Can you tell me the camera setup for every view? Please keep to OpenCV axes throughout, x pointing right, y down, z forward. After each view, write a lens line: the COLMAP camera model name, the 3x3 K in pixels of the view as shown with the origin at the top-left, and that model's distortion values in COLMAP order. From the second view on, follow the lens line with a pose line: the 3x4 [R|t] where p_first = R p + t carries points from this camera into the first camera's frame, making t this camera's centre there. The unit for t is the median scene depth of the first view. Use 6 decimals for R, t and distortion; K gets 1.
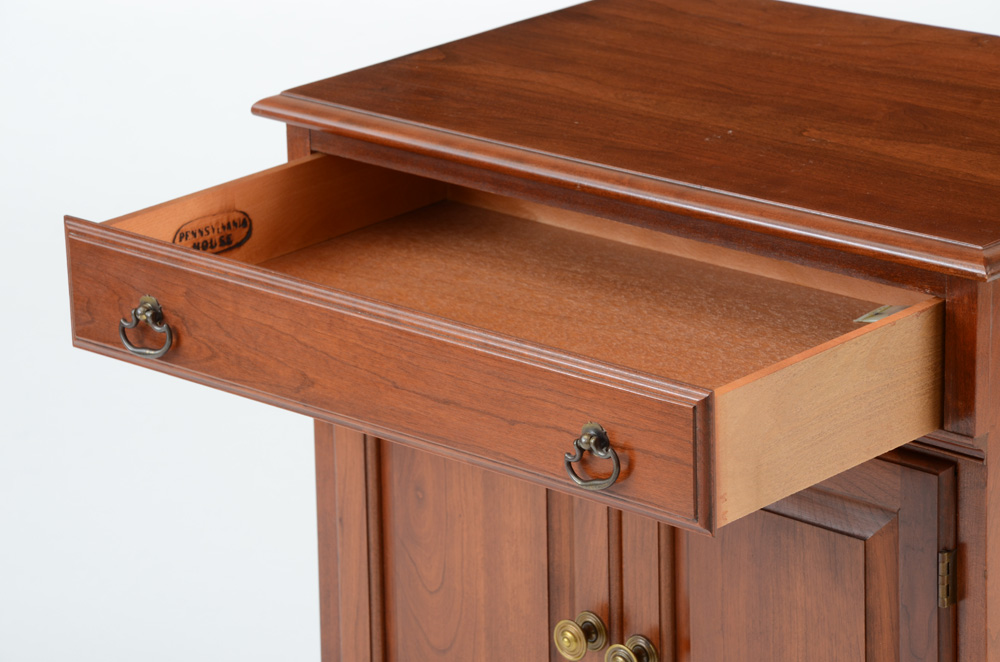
lens RADIAL K [[4412.1, 0, 422.1], [0, 4412.1, 364.9], [0, 0, 1]] dist [1.686808, 0.000000]
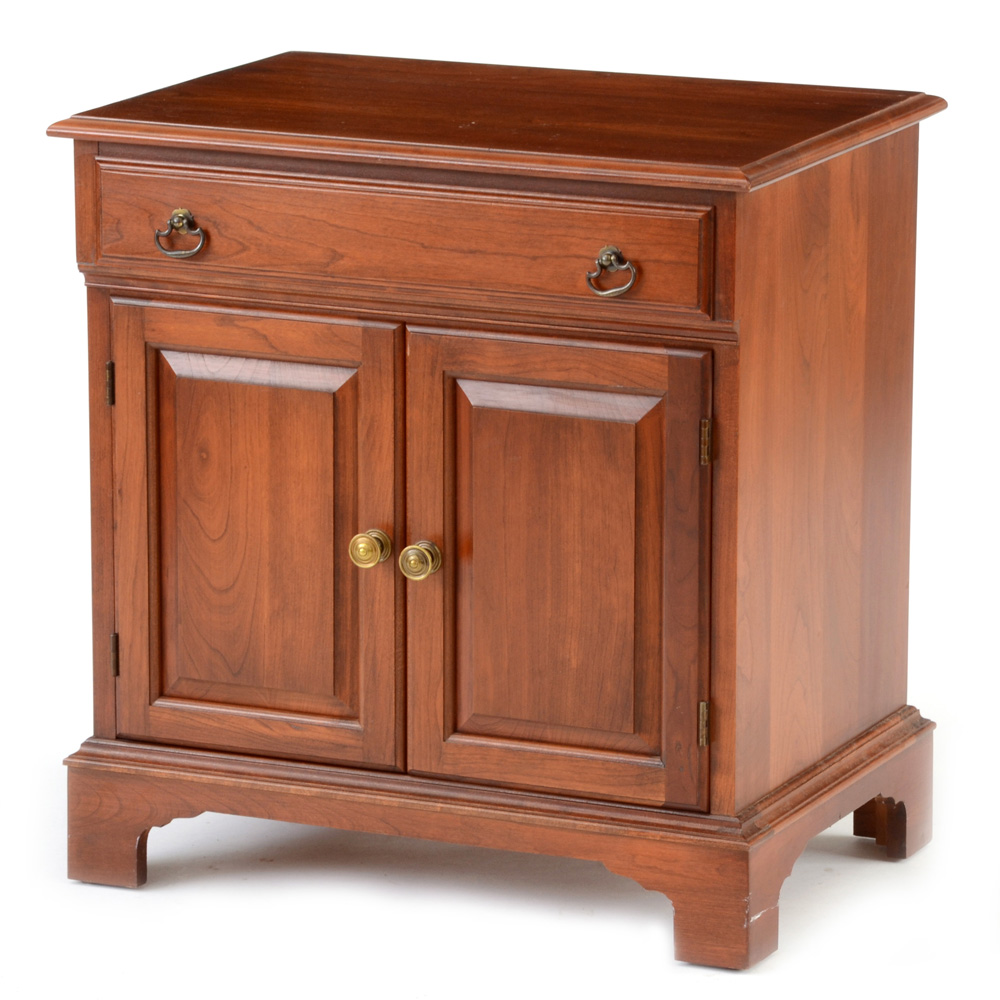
lens RADIAL K [[6021.4, 0, 428.8], [0, 6021.4, 502.2], [0, 0, 1]] dist [1.135308, 0.000000]
pose [[0.948771, -0.055190, 0.311106, -0.460856], [0.084268, 0.993161, -0.080805, 0.183265], [-0.304519, 0.102882, 0.946934, -0.556781]]
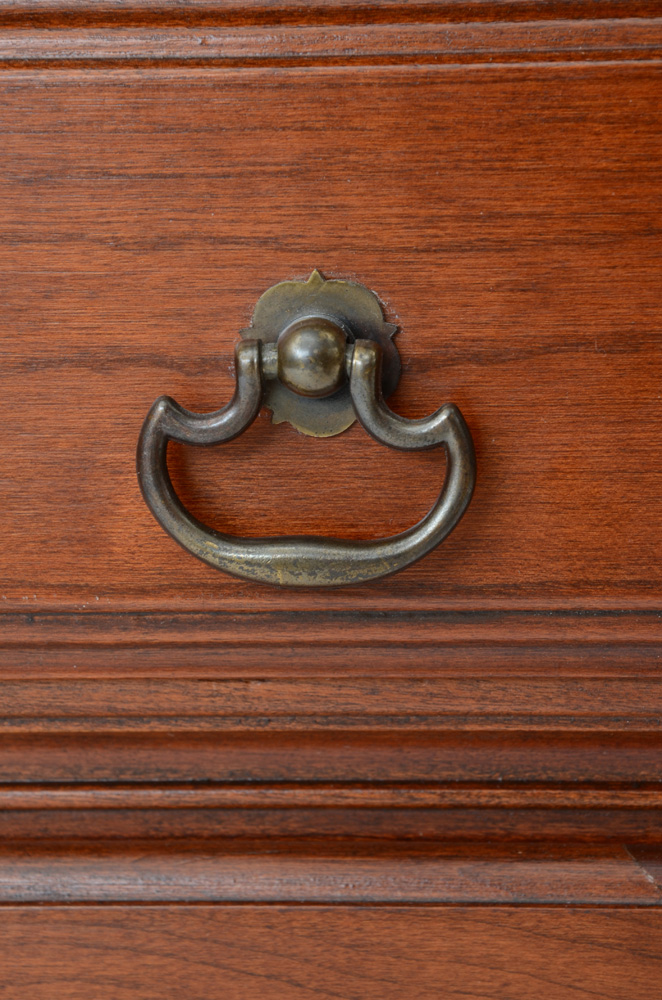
lens RADIAL K [[4412.1, 0, 330.2], [0, 4412.1, 502.1], [0, 0, 1]] dist [1.686808, 0.000000]
pose [[0.798077, -0.112048, 0.592046, -0.028808], [0.203005, 0.975115, -0.089105, 0.017805], [-0.567329, 0.191301, 0.800963, 0.780725]]
